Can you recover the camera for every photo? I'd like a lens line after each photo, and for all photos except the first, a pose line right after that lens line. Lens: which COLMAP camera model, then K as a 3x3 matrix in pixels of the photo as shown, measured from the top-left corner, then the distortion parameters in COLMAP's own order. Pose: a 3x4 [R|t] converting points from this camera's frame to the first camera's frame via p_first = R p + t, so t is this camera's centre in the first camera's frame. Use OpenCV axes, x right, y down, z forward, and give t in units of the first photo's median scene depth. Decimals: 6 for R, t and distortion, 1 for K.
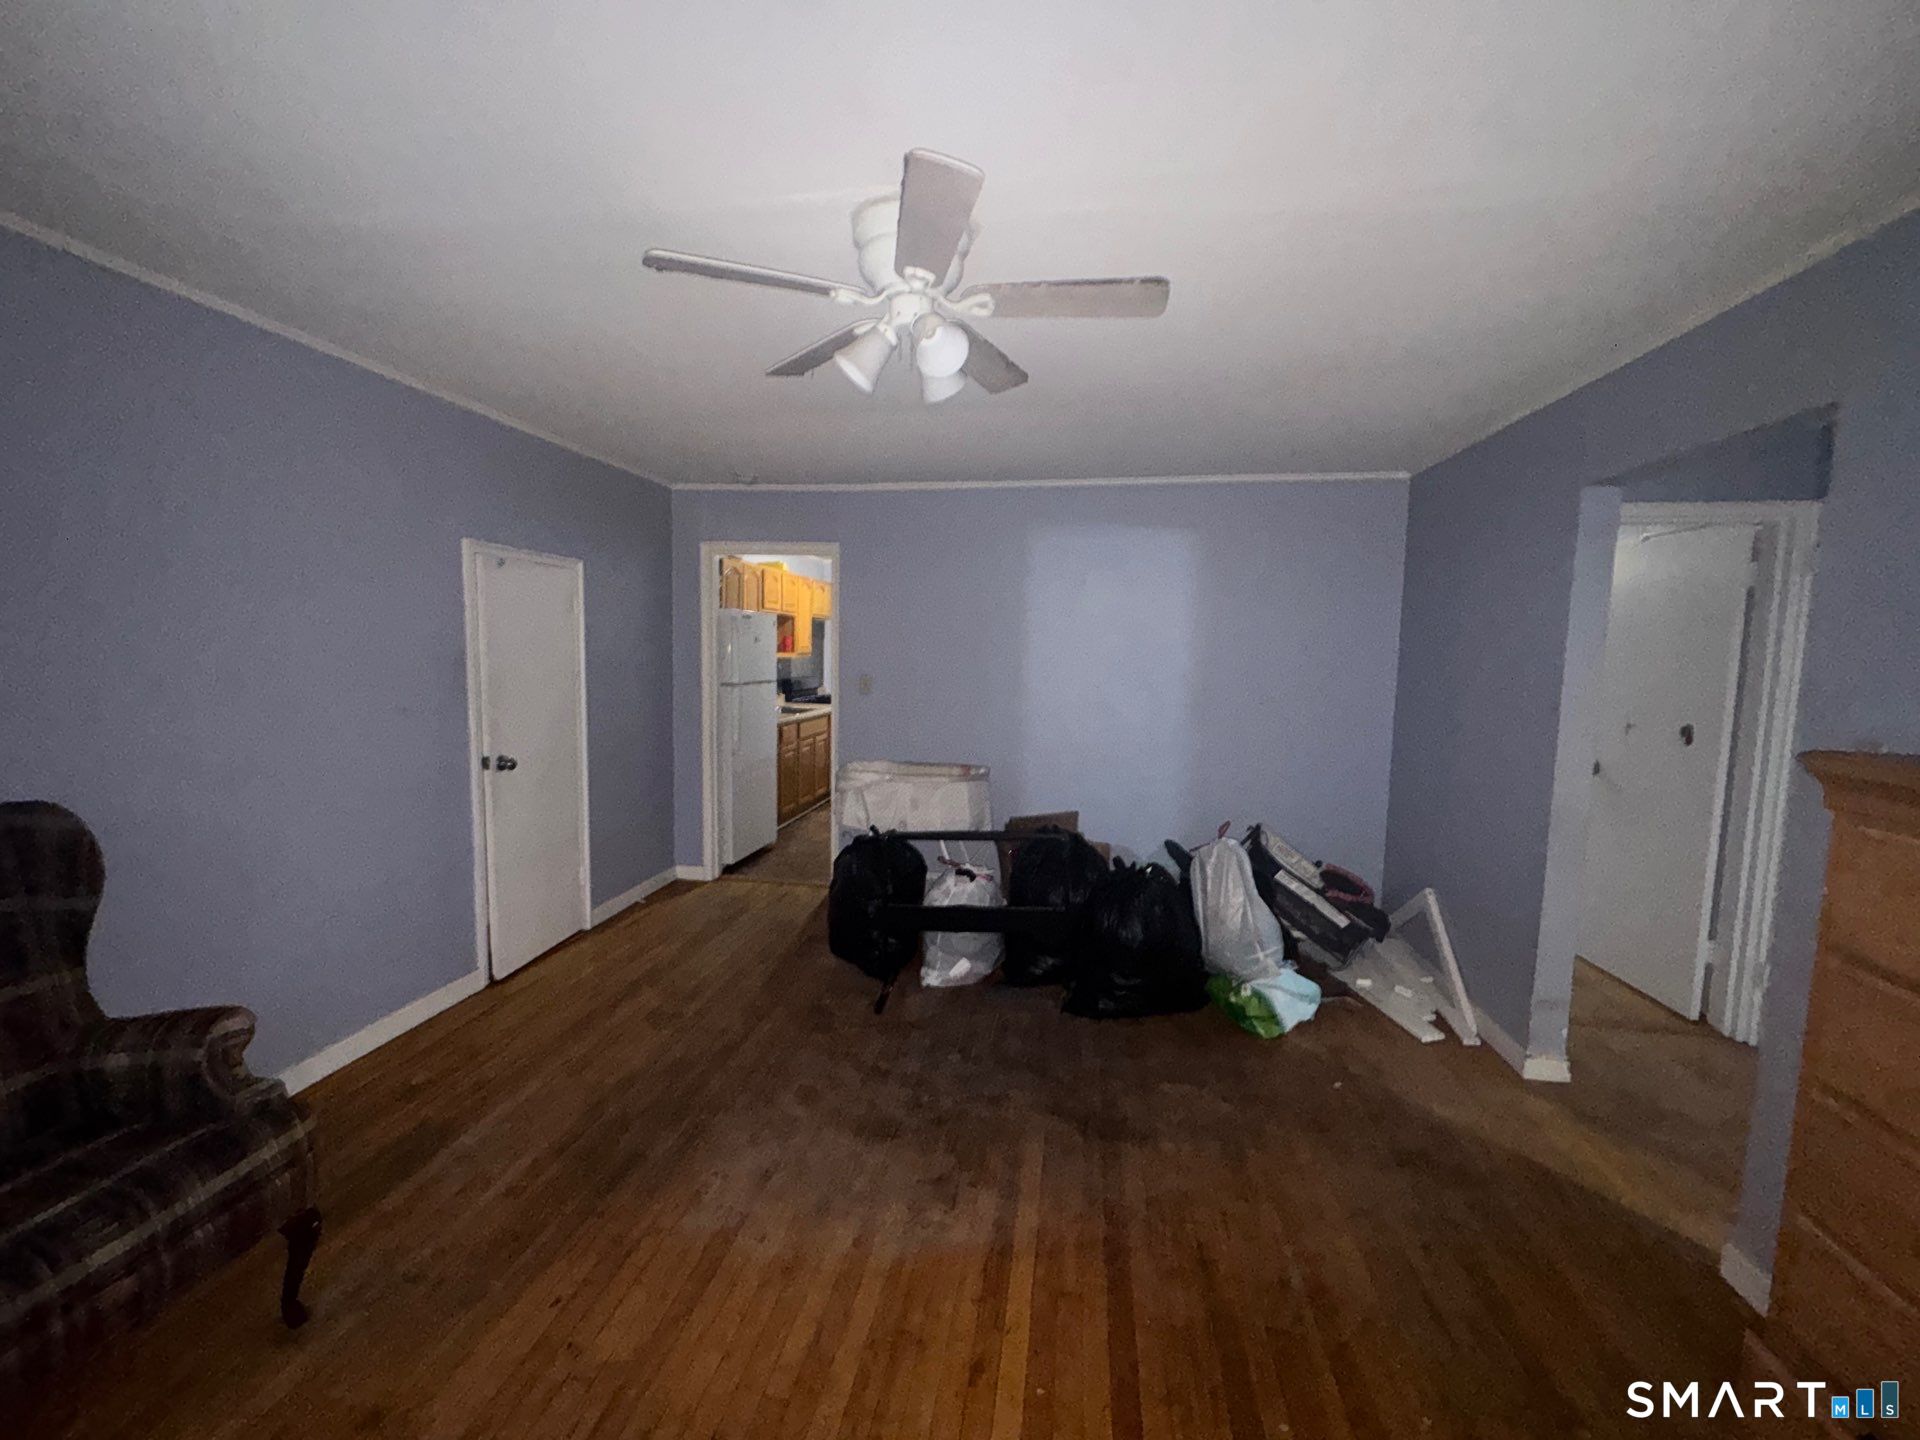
lens RADIAL K [[760.8, 0, 960.3], [0, 760.8, 712.2], [0, 0, 1]] dist [-0.002525, 0.000222]
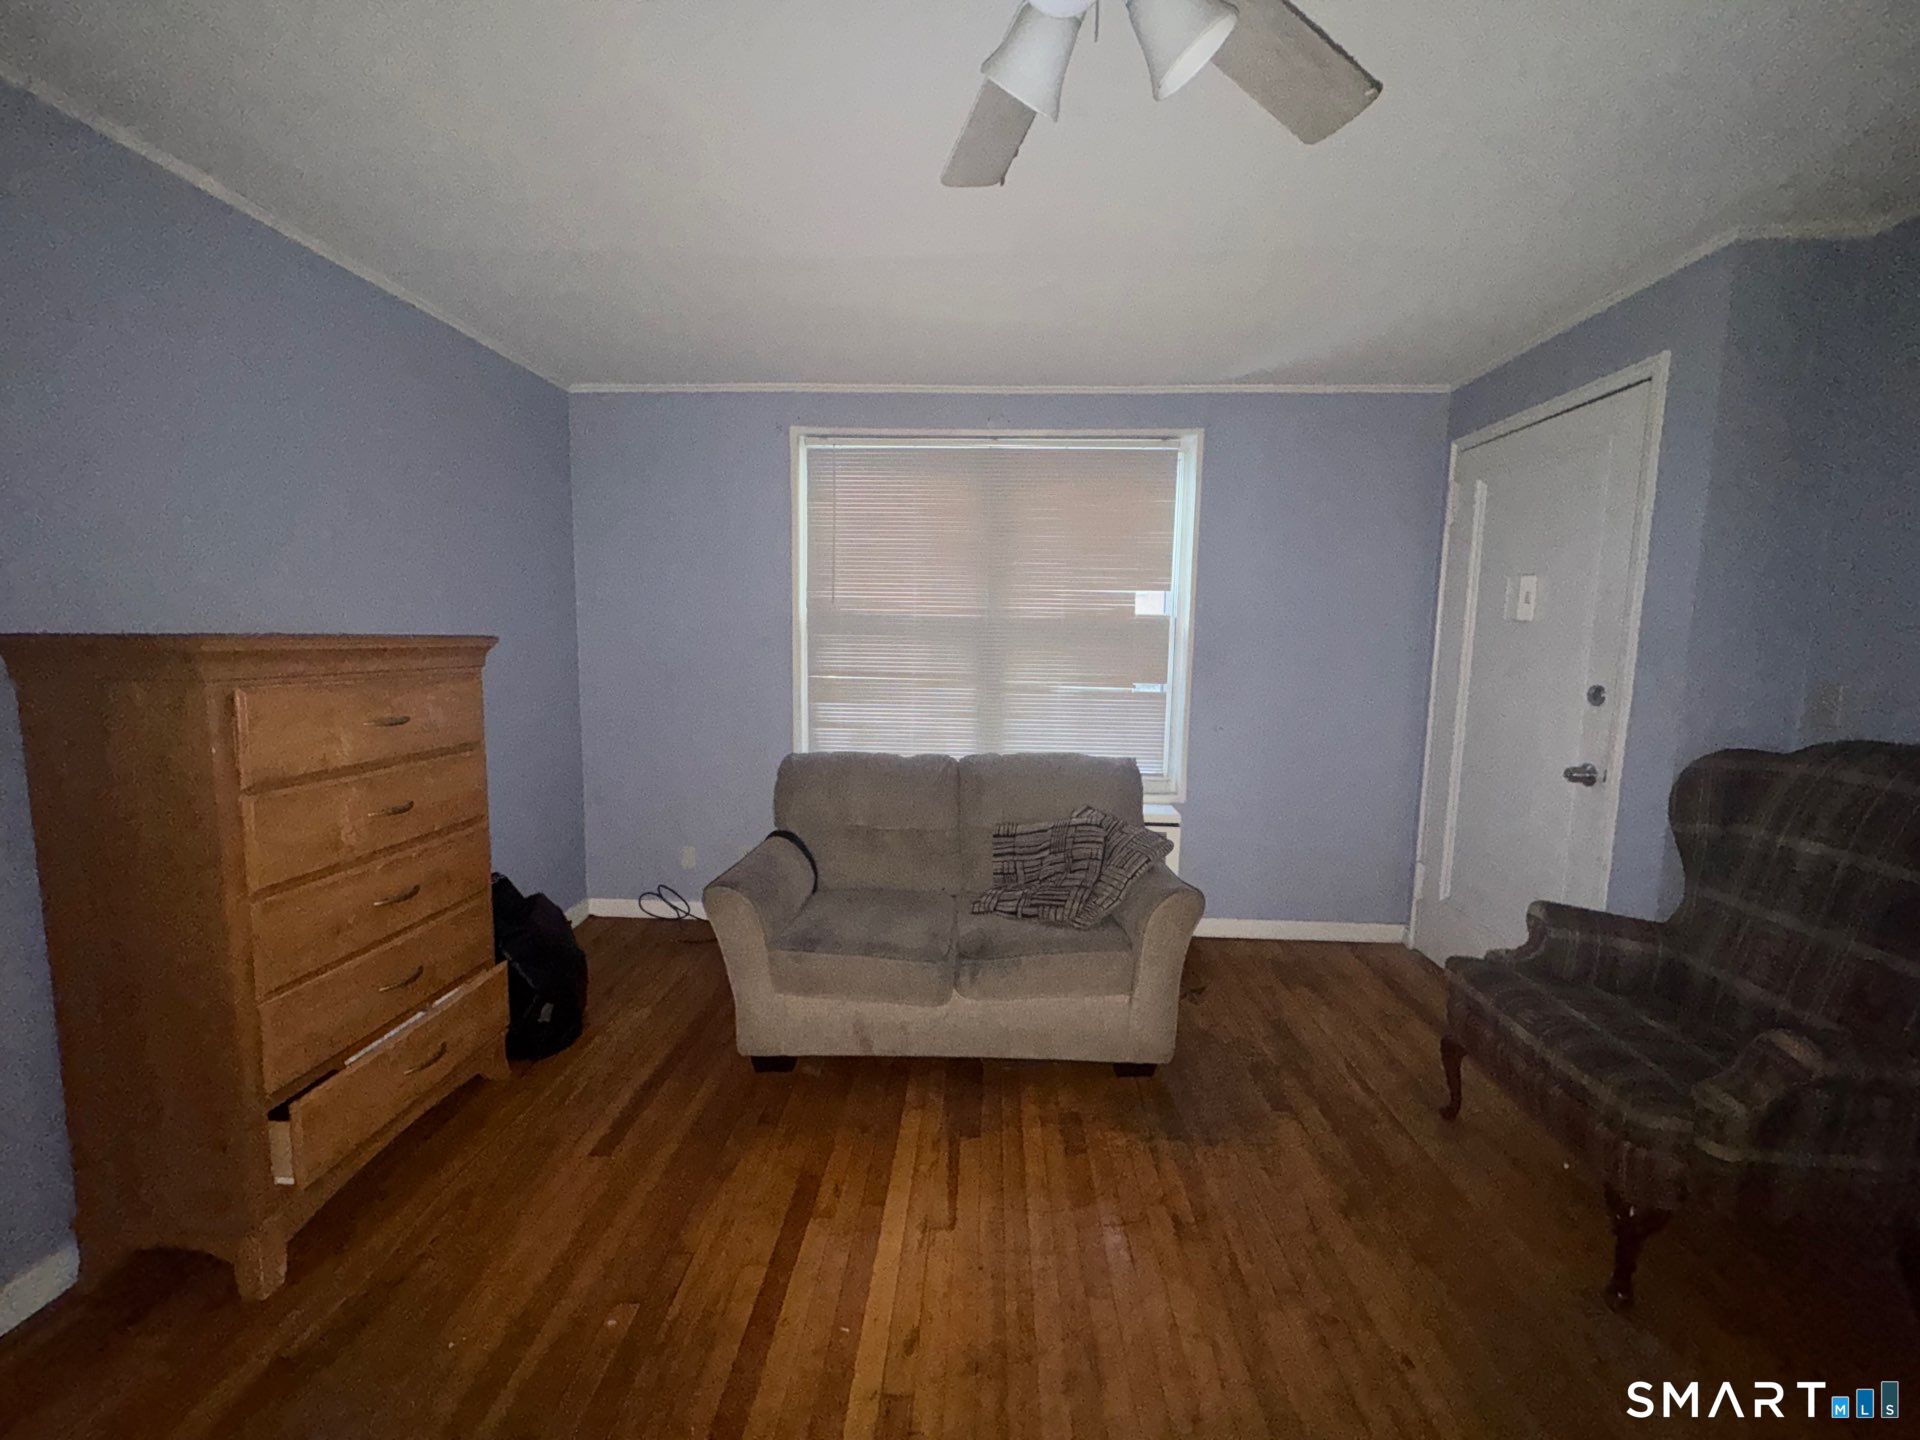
lens RADIAL K [[760.8, 0, 960.3], [0, 760.8, 712.2], [0, 0, 1]] dist [-0.002525, 0.000222]
pose [[-0.992425, -0.025602, -0.120155, 0.057722], [-0.048826, 0.979679, 0.194537, -0.052892], [0.112733, 0.198930, -0.973508, 1.074136]]
